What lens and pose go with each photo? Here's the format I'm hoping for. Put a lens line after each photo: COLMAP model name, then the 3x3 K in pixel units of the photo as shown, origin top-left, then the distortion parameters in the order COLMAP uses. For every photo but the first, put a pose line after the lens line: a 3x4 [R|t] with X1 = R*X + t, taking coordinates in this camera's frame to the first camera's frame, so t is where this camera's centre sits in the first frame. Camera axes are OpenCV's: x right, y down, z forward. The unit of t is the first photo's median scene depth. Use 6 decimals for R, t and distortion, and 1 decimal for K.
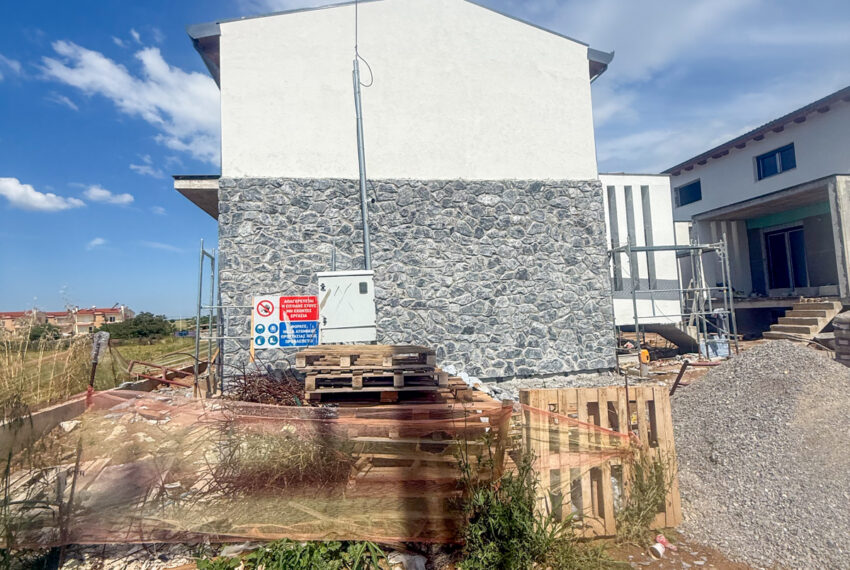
lens RADIAL K [[452.1, 0, 425.0], [0, 452.1, 285.0], [0, 0, 1]] dist [0.000661, -0.000511]
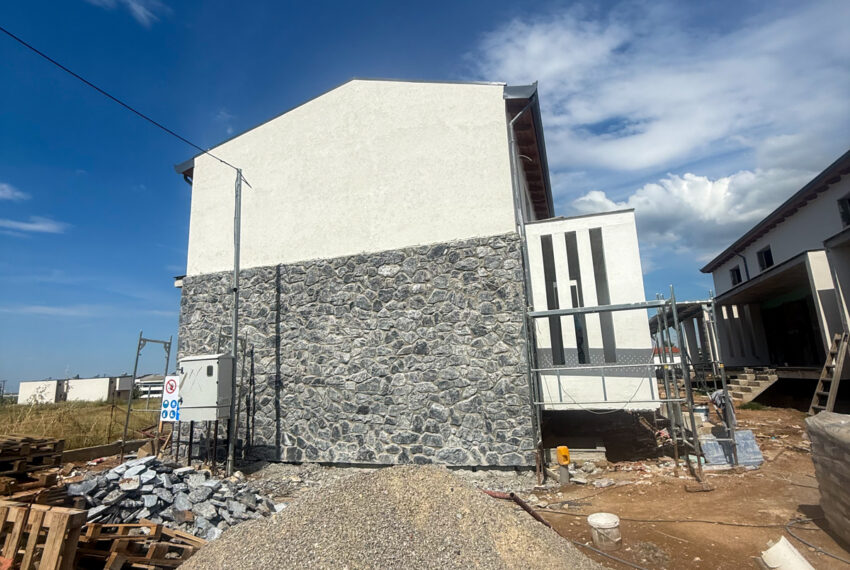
lens RADIAL K [[452.1, 0, 425.0], [0, 452.1, 285.0], [0, 0, 1]] dist [0.000661, -0.000511]
pose [[0.878413, -0.083573, -0.470539, 0.672334], [0.029504, 0.992196, -0.121148, -0.040580], [0.476991, 0.092535, 0.874023, 0.207486]]
